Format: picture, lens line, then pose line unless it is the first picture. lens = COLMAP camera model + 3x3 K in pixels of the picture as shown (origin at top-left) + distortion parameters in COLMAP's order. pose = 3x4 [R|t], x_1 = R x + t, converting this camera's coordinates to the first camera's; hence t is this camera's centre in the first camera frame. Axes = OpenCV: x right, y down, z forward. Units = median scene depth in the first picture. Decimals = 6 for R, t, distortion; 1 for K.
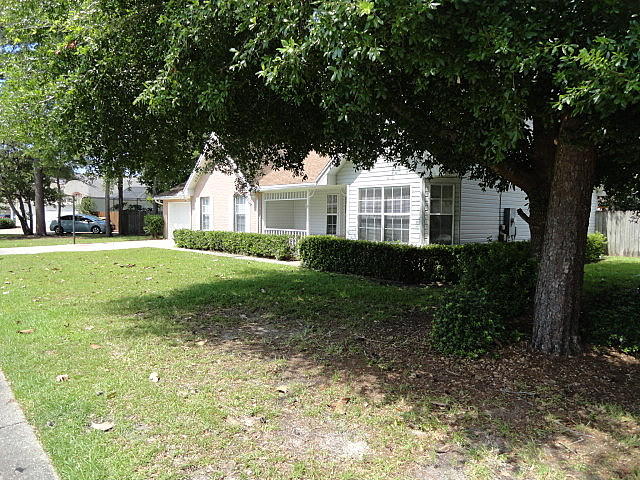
lens RADIAL K [[445.6, 0, 320.0], [0, 445.6, 240.0], [0, 0, 1]] dist [0.000516, 0.000118]
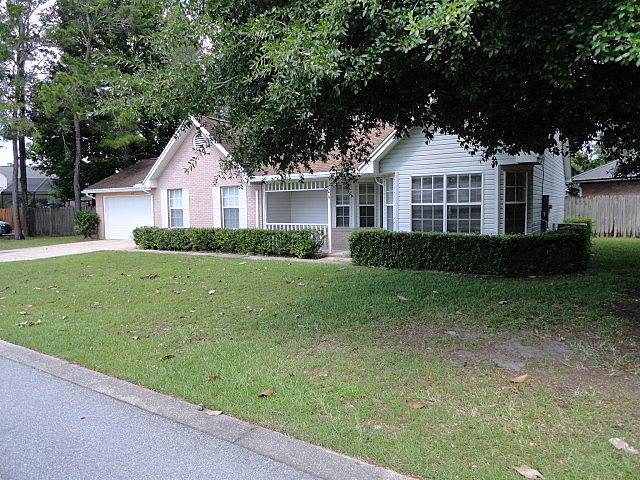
lens RADIAL K [[445.6, 0, 320.0], [0, 445.6, 240.0], [0, 0, 1]] dist [0.000516, 0.000118]
pose [[0.965788, -0.043708, 0.255624, -0.296966], [0.037995, 0.998906, 0.027246, -0.014709], [-0.256535, -0.016602, 0.966392, 0.132808]]
